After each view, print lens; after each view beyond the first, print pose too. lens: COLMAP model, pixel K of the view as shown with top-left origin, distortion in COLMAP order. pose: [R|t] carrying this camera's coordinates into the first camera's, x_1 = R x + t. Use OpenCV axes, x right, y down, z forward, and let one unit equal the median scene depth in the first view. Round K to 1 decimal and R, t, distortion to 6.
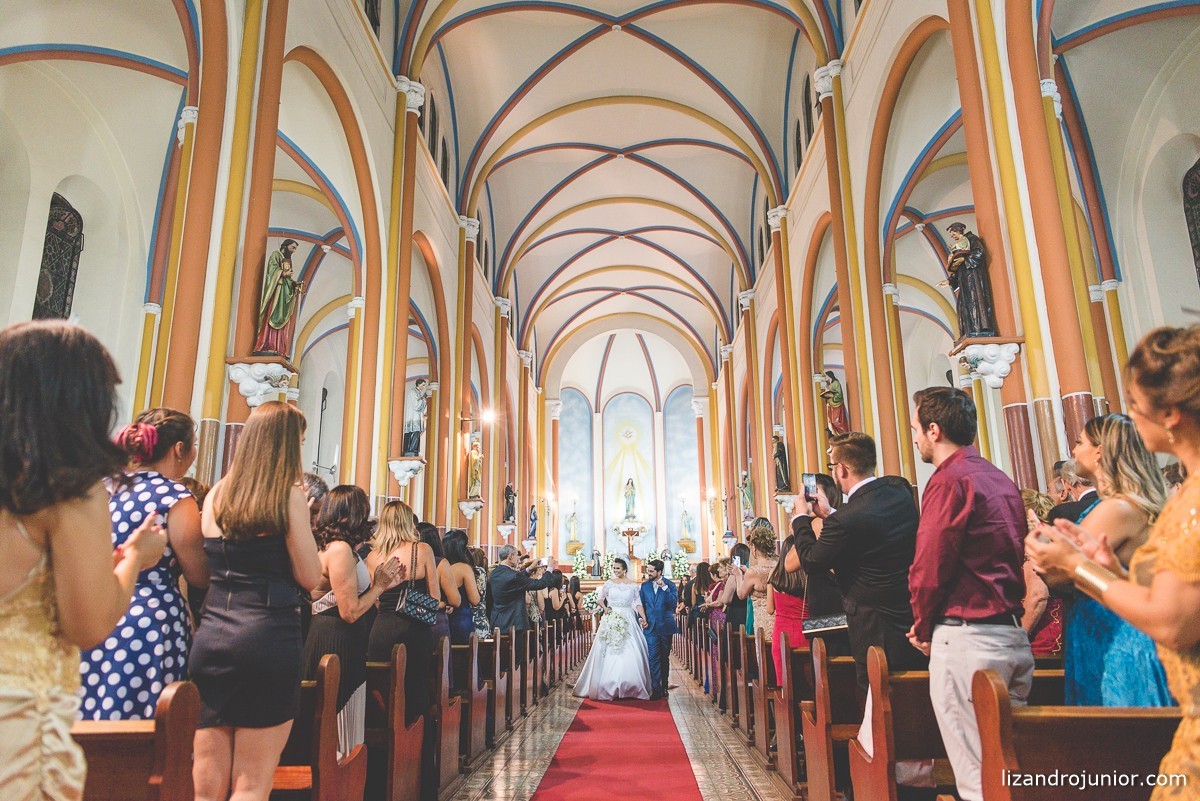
lens RADIAL K [[819.6, 0, 602.1], [0, 819.6, 404.7], [0, 0, 1]] dist [-0.001160, 0.000846]
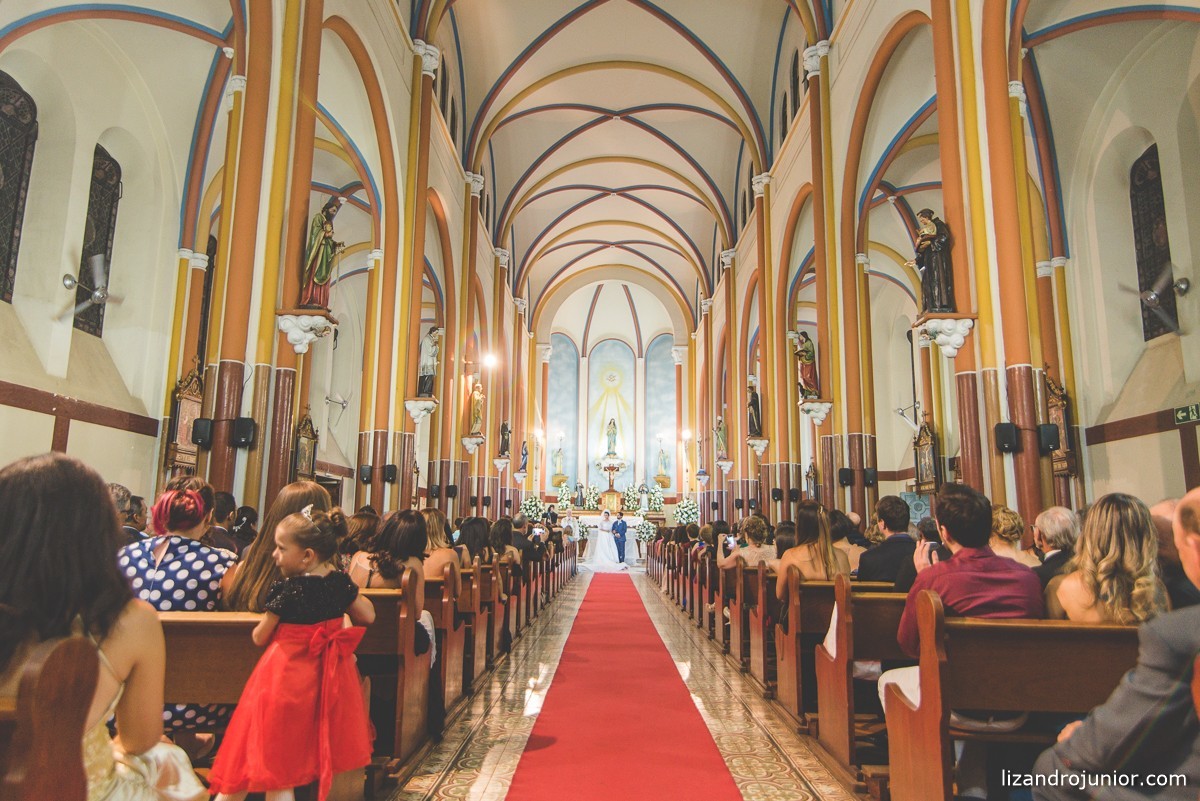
lens RADIAL K [[769.2, 0, 598.1], [0, 769.2, 410.9], [0, 0, 1]] dist [0.001032, -0.000747]
pose [[0.999354, 0.028551, 0.021839, -0.014022], [-0.030263, 0.996125, 0.082576, -0.007692], [-0.019397, -0.083184, 0.996345, -0.028961]]
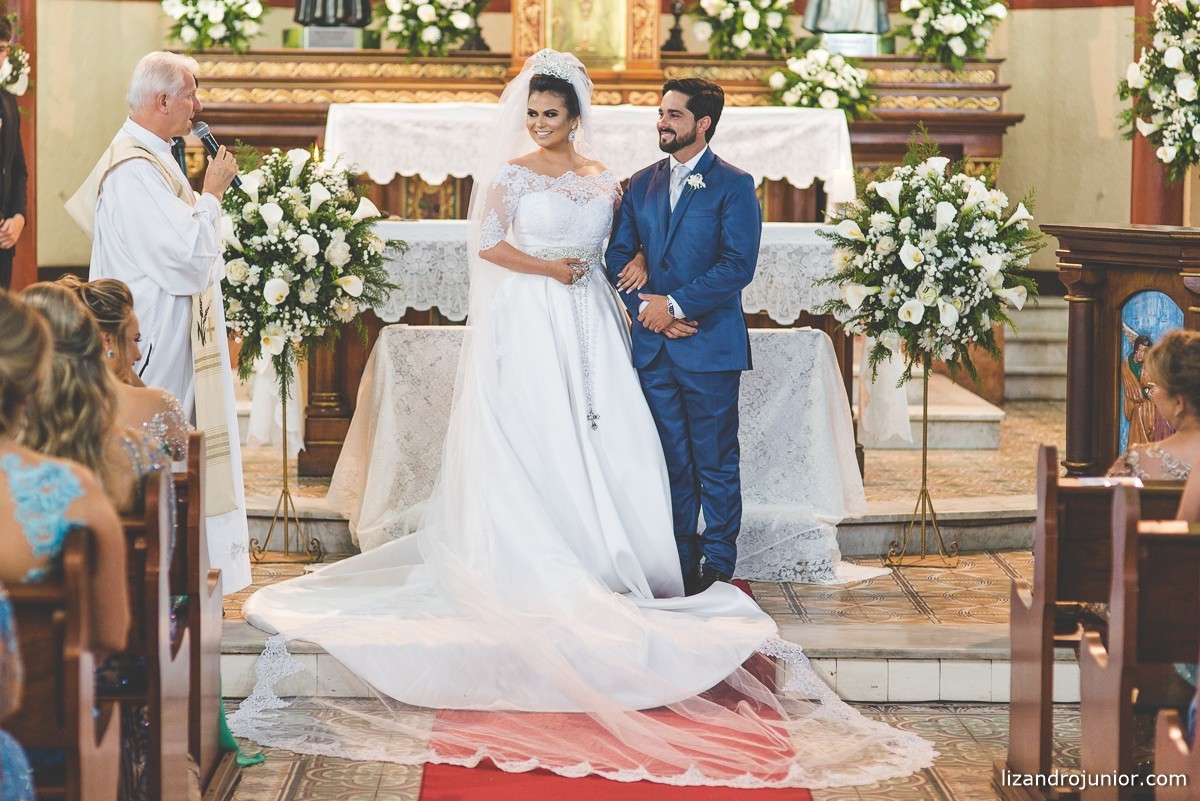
lens RADIAL K [[2978.4, 0, 600.0], [0, 2978.4, 400.5], [0, 0, 1]] dist [-0.029899, 0.211674]
pose [[0.998085, 0.016650, 0.059583, 0.016137], [-0.034899, 0.946762, 0.320036, 0.188156], [-0.051082, -0.321502, 0.945530, 0.888503]]
